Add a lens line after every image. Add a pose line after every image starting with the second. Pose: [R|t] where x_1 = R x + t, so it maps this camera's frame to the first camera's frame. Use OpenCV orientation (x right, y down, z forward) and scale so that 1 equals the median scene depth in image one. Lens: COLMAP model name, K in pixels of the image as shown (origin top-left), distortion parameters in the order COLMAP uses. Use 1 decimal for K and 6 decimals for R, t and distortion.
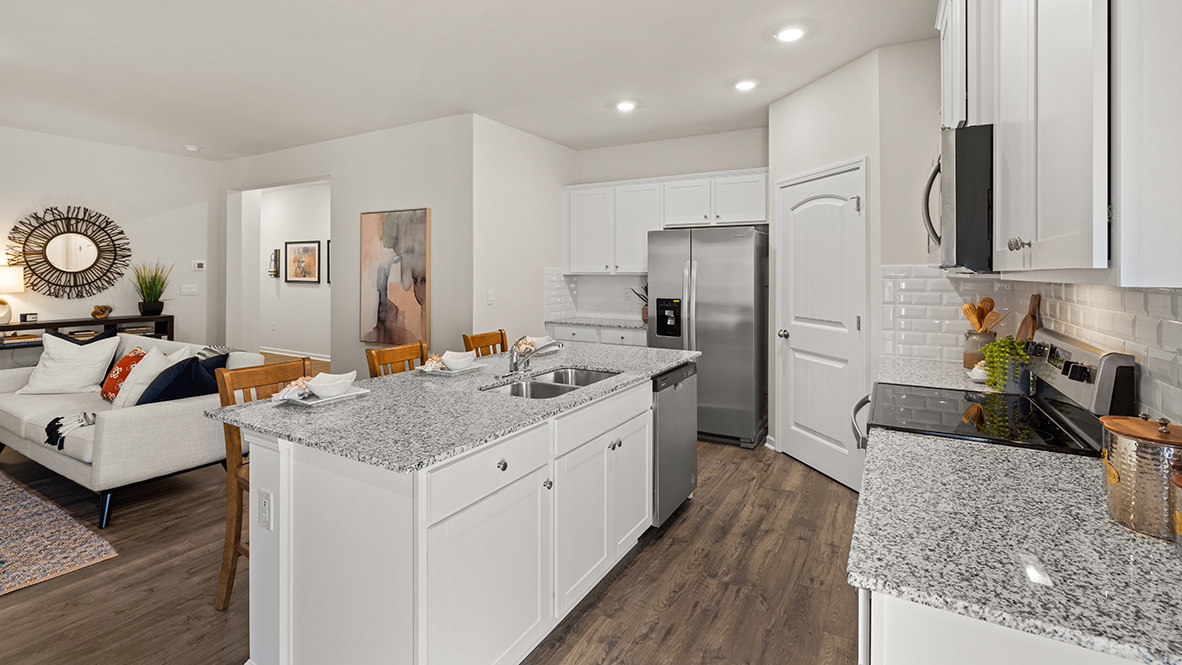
lens RADIAL K [[529.4, 0, 587.2], [0, 529.4, 271.4], [0, 0, 1]] dist [-0.004903, 0.002369]
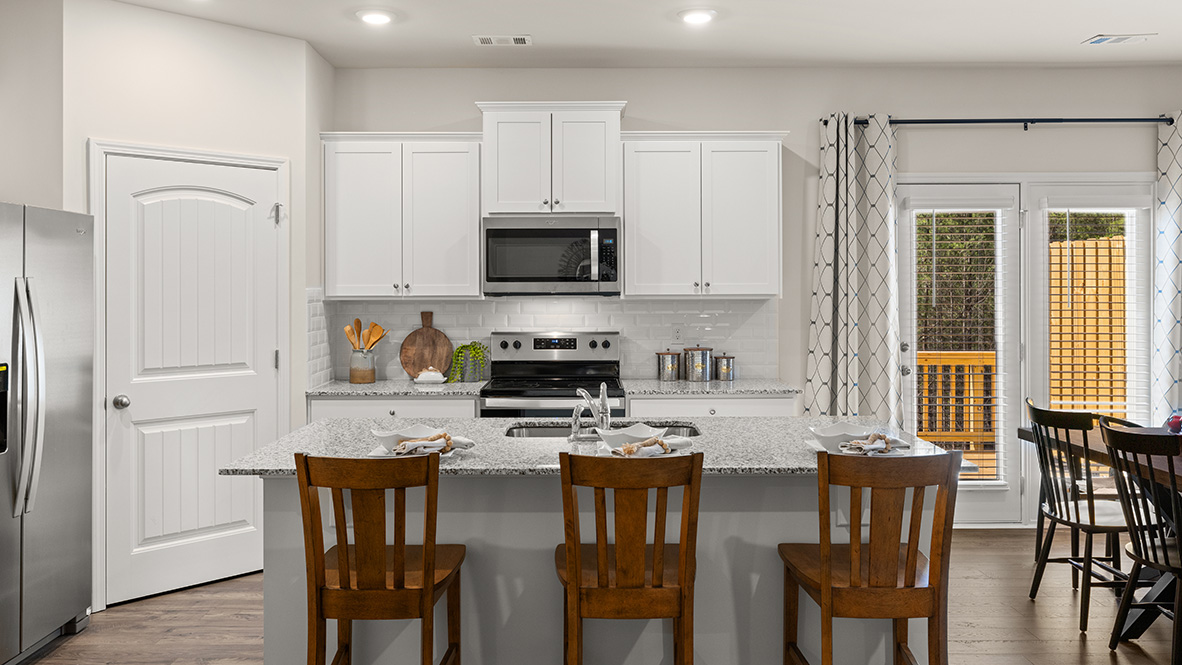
lens RADIAL K [[919.7, 0, 586.5], [0, 919.7, 289.0], [0, 0, 1]] dist [0.002749, 0.001711]
pose [[-0.501778, -0.000782, 0.864996, -0.628867], [0.000276, 0.999999, 0.001064, -0.008052], [-0.864996, 0.000773, -0.501778, 0.852318]]
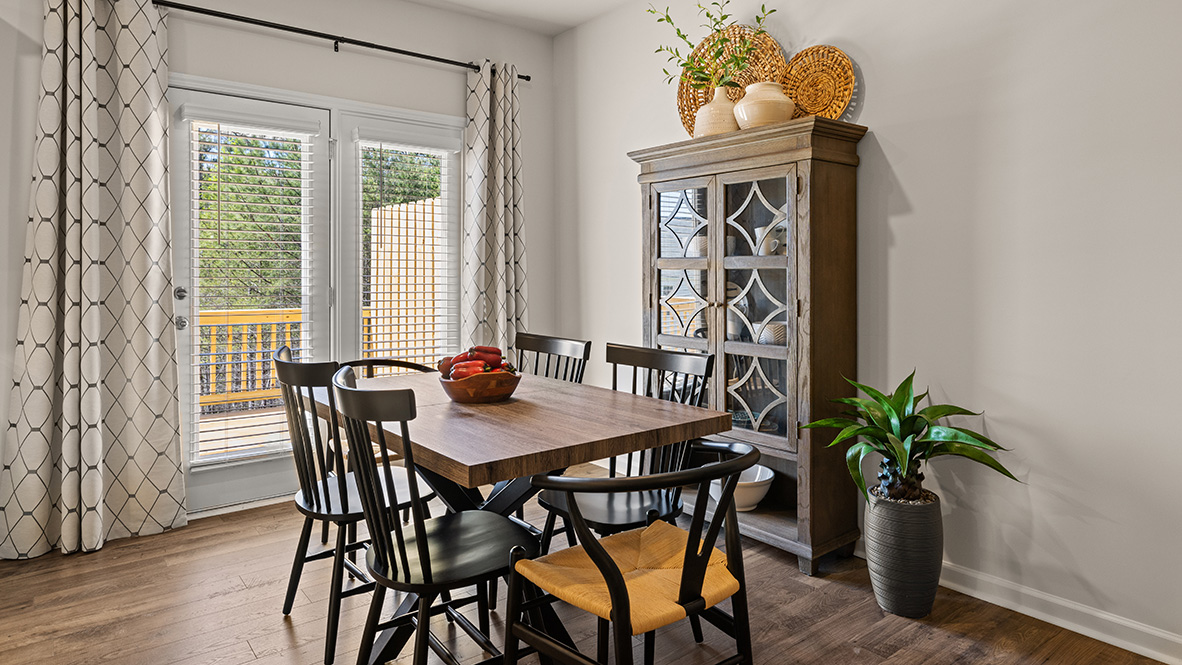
lens RADIAL K [[683.5, 0, 590.1], [0, 683.5, 275.2], [0, 0, 1]] dist [0.001070, 0.001662]
pose [[-0.929188, -0.005819, 0.369563, -0.471772], [-0.004488, 0.999980, 0.004460, 0.040191], [-0.369581, 0.002486, -0.929195, 0.438007]]
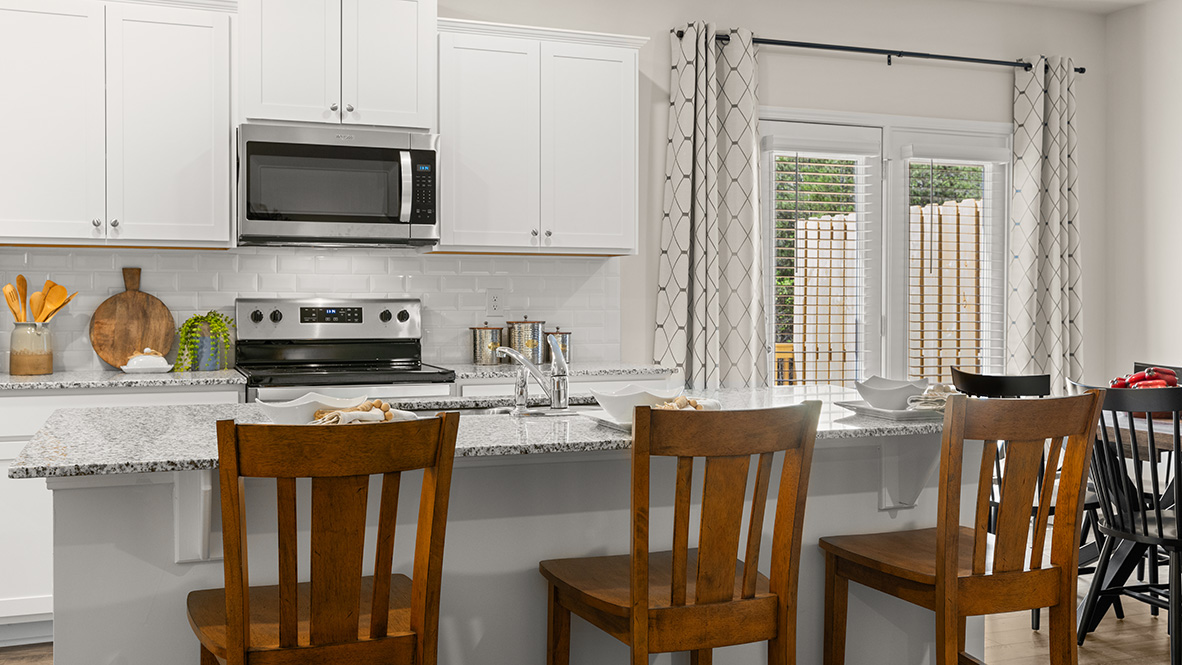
lens RADIAL K [[1144.1, 0, 585.3], [0, 1144.1, 312.0], [0, 0, 1]] dist [0.008434, 0.000000]
pose [[-0.779497, -0.011285, 0.626304, -0.434459], [-0.005343, 0.999921, 0.011367, 0.042403], [-0.626383, 0.005514, -0.779496, 0.946690]]
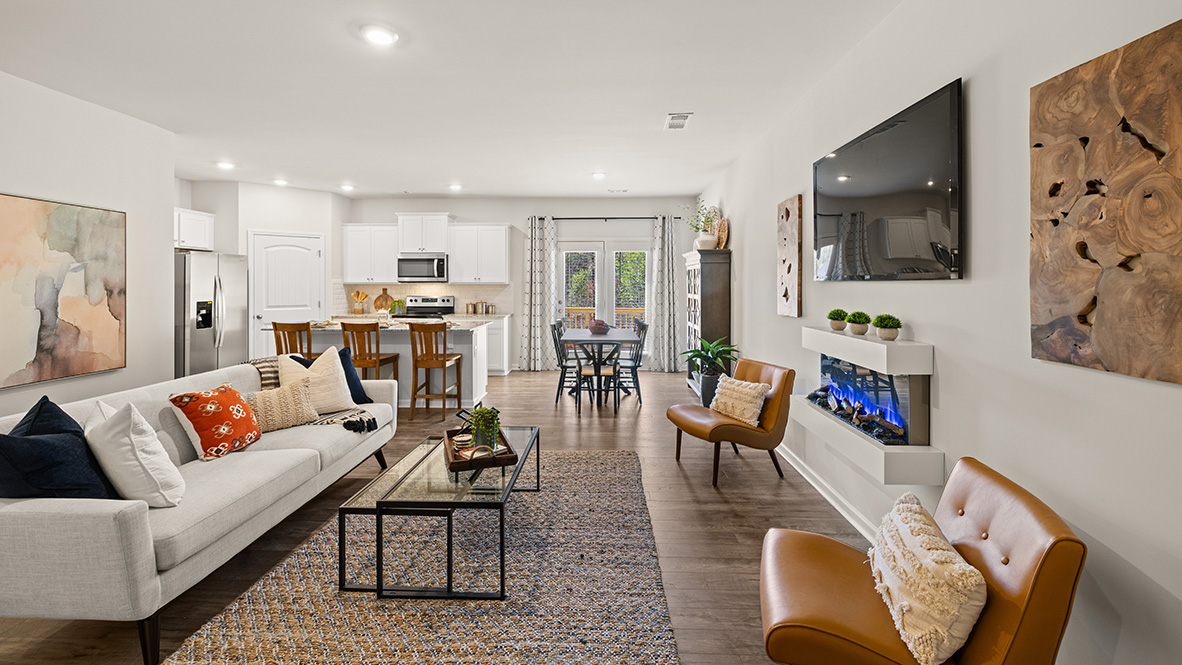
lens RADIAL K [[502.8, 0, 588.8], [0, 502.8, 285.5], [0, 0, 1]] dist [-0.001431, 0.001293]
pose [[-0.469103, -0.008006, 0.883107, -1.323495], [-0.003695, 0.999968, 0.007102, -0.003117], [-0.883136, 0.000068, -0.469117, 0.649572]]
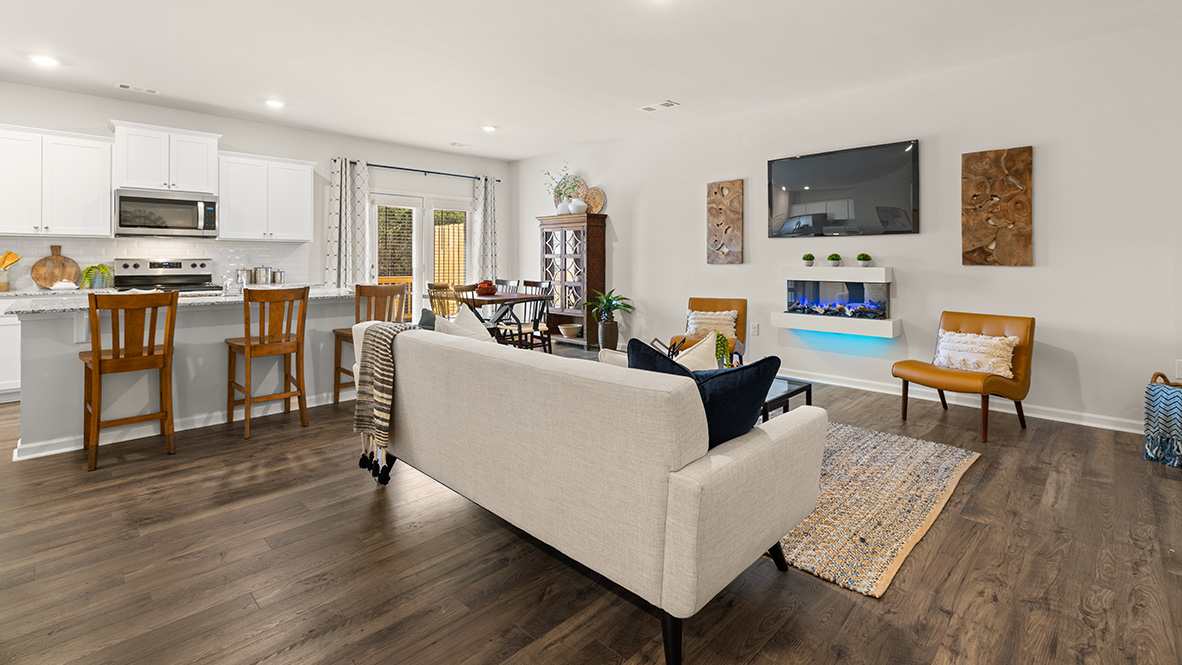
lens RADIAL K [[529.4, 0, 627.4], [0, 529.4, 257.0], [0, 0, 1]] dist [-0.004903, 0.002369]
pose [[-0.973879, -0.004269, 0.227027, -0.841287], [-0.005650, 0.999969, -0.005434, 0.040287], [-0.226997, -0.006575, -0.973873, 1.178019]]
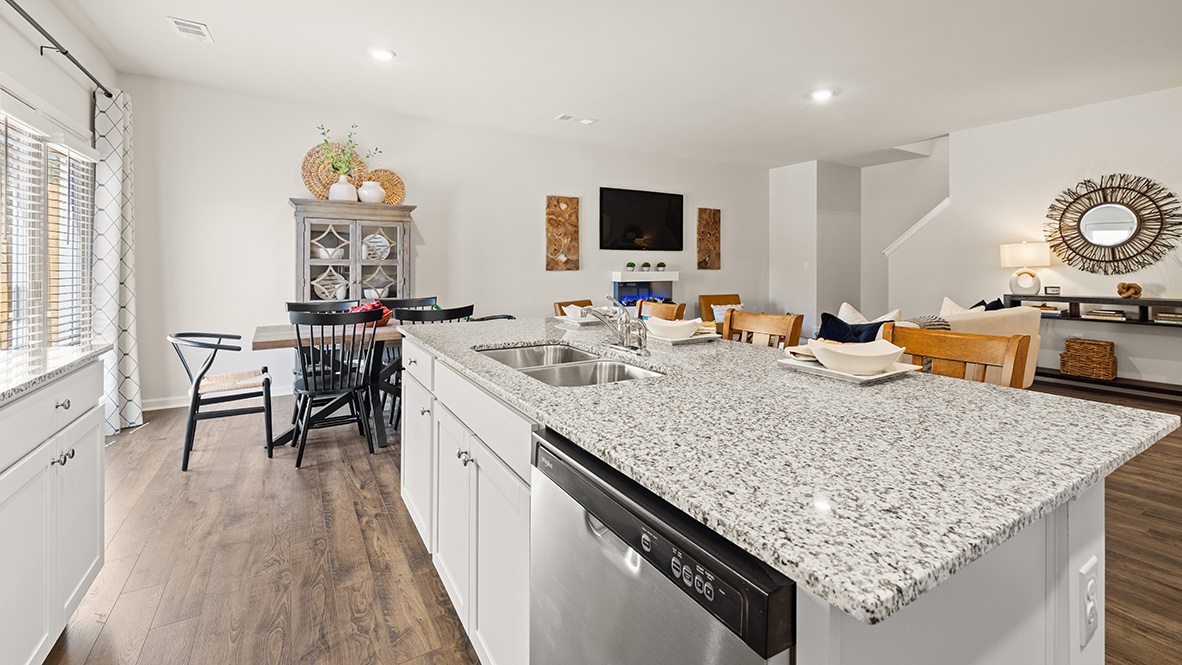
lens RADIAL K [[502.8, 0, 593.4], [0, 502.8, 262.7], [0, 0, 1]] dist [-0.001431, 0.001293]
pose [[-0.480828, -0.009381, -0.876765, 0.242979], [-0.000028, 0.999943, -0.010683, 0.041904], [0.876815, -0.005112, -0.480801, 0.664505]]
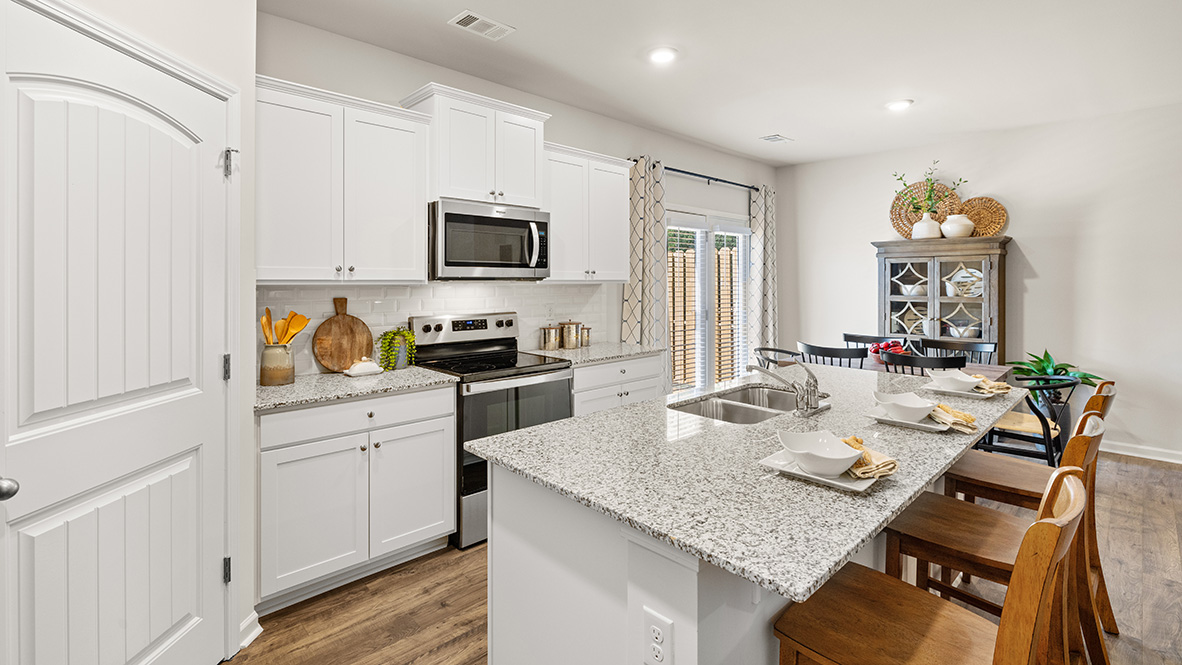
lens RADIAL K [[529.4, 0, 589.9], [0, 529.4, 283.5], [0, 0, 1]] dist [-0.004903, 0.002369]
pose [[-0.959176, -0.003008, 0.282794, -0.022840], [-0.002335, 0.999994, 0.002718, 0.002001], [-0.282801, 0.001947, -0.959177, 0.947083]]
